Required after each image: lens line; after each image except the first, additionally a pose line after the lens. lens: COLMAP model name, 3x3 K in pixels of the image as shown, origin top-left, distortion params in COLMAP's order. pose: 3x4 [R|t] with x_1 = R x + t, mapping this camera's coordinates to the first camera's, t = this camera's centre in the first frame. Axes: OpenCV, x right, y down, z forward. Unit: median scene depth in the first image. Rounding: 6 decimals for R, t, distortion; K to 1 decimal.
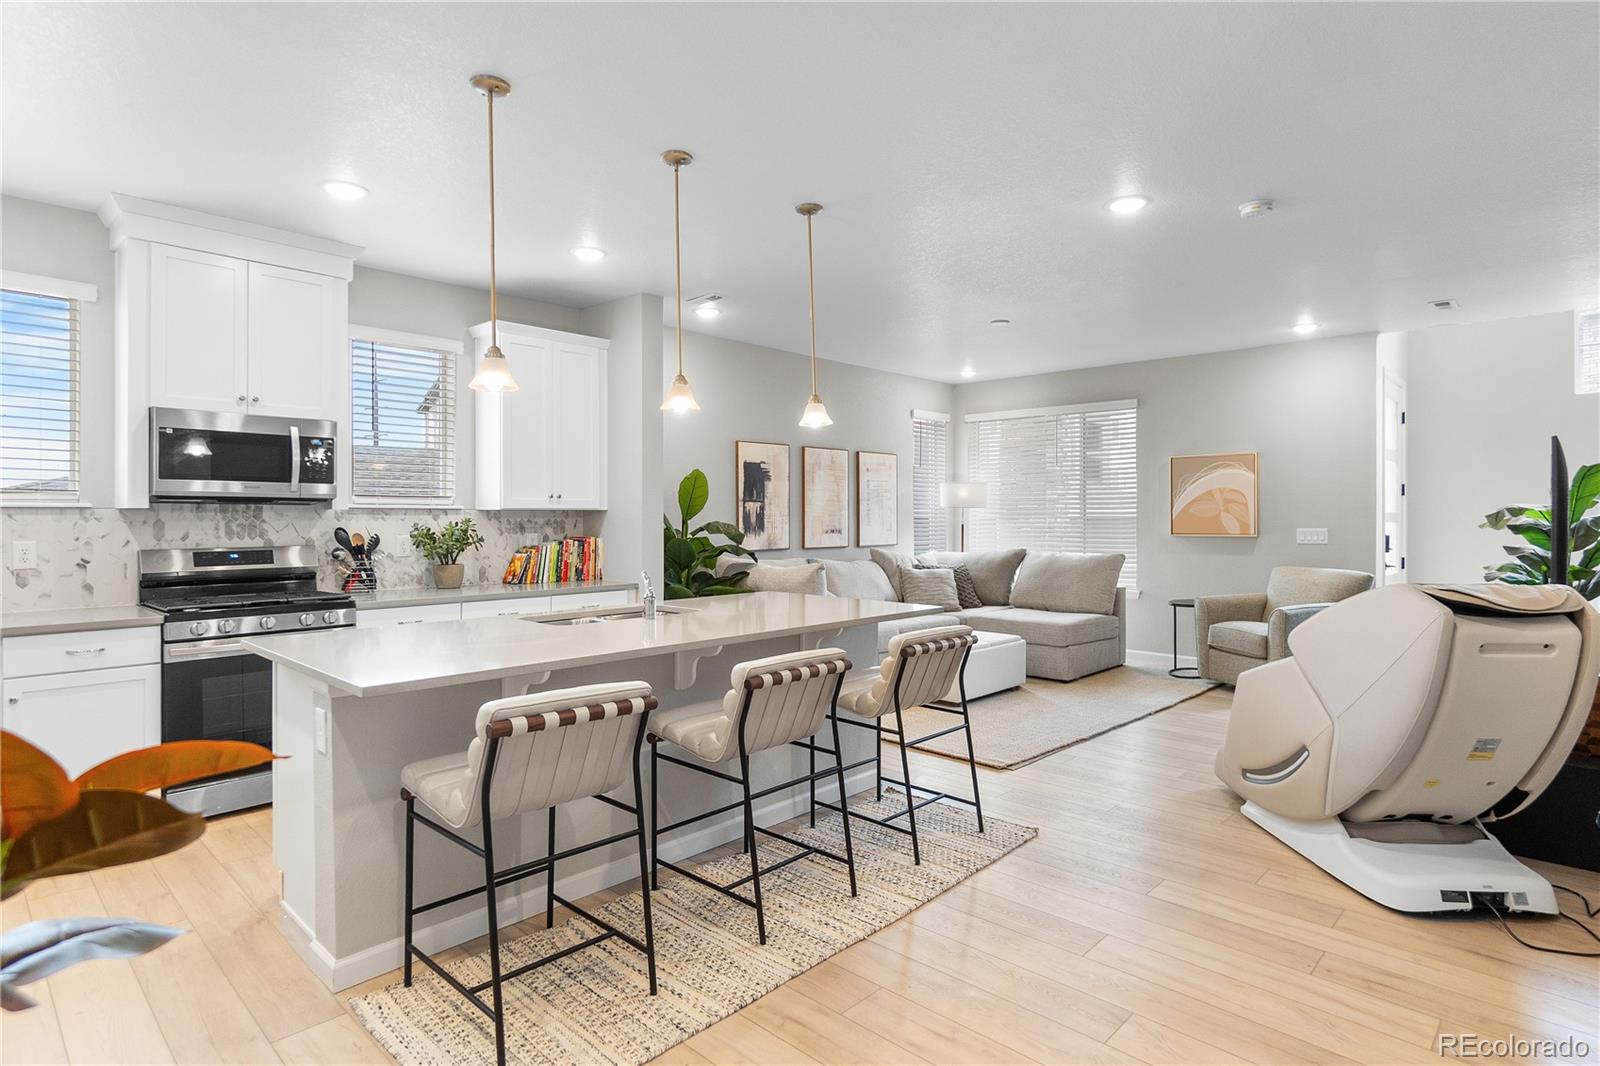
lens RADIAL K [[841.2, 0, 804.8], [0, 841.2, 516.9], [0, 0, 1]] dist [0.005040, -0.001326]
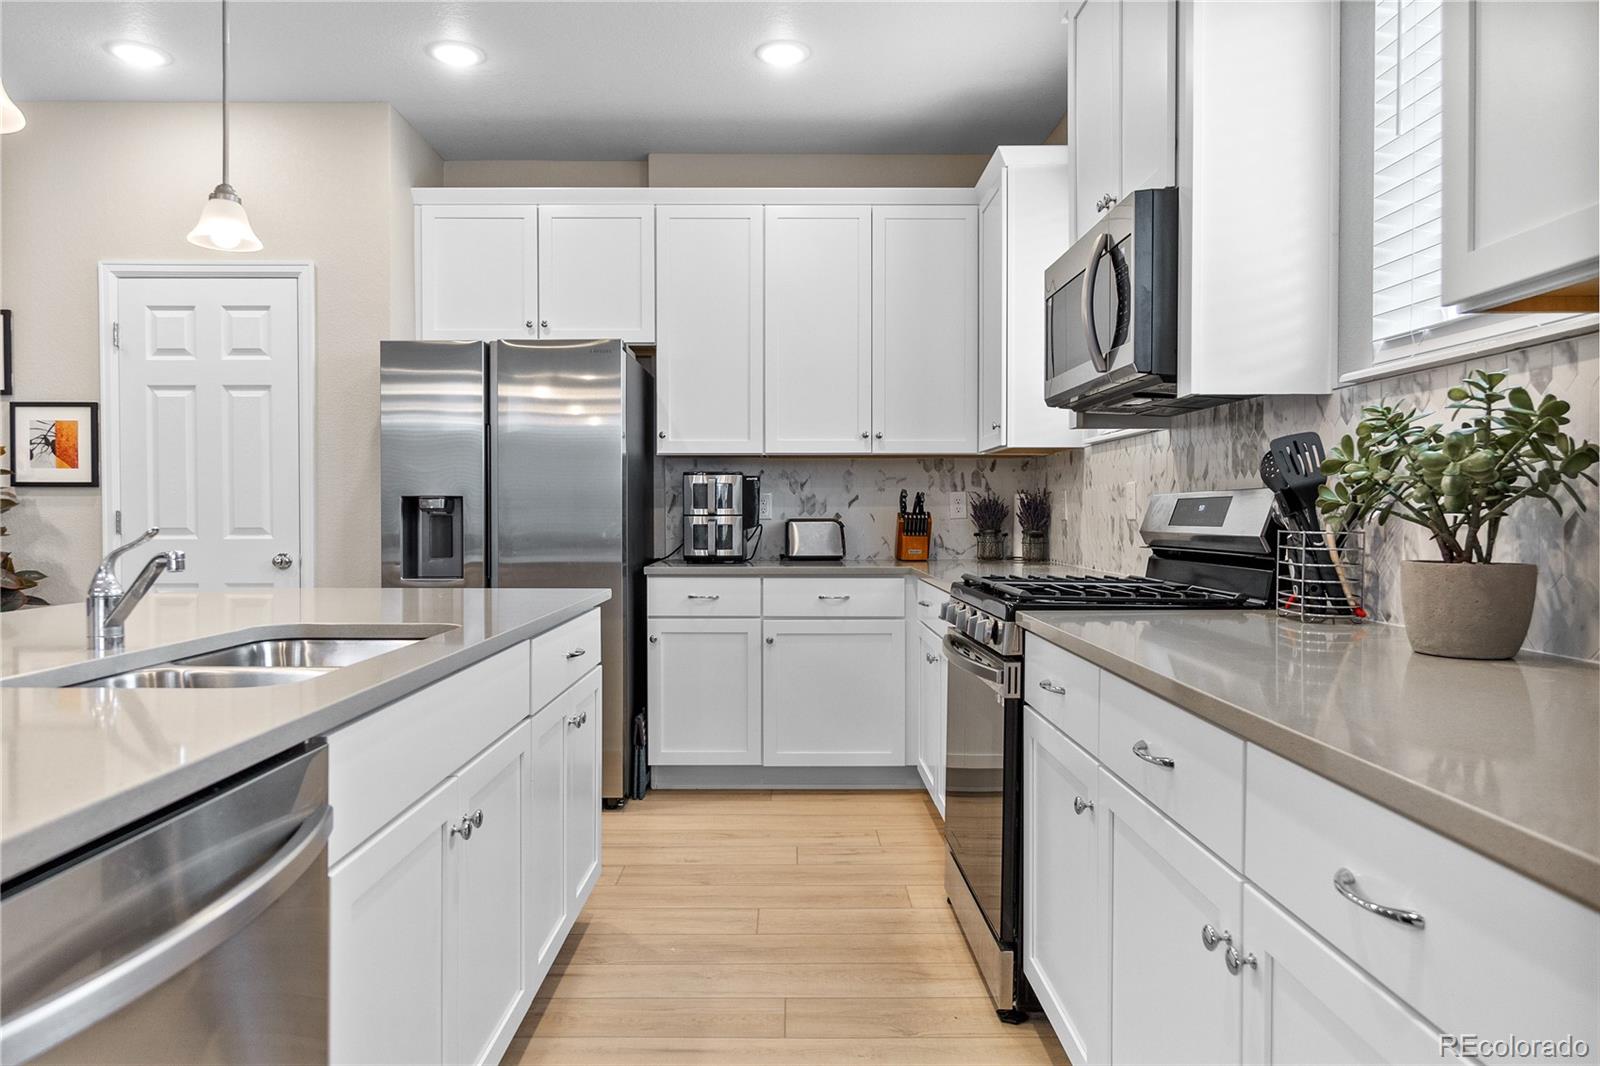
lens RADIAL K [[1030.4, 0, 792.9], [0, 1030.4, 520.4], [0, 0, 1]] dist [0.006698, 0.002469]
pose [[-0.727302, 0.004637, -0.686302, -0.048278], [-0.001459, 0.999964, 0.008303, 0.033294], [0.686316, 0.007040, -0.727270, 0.873834]]
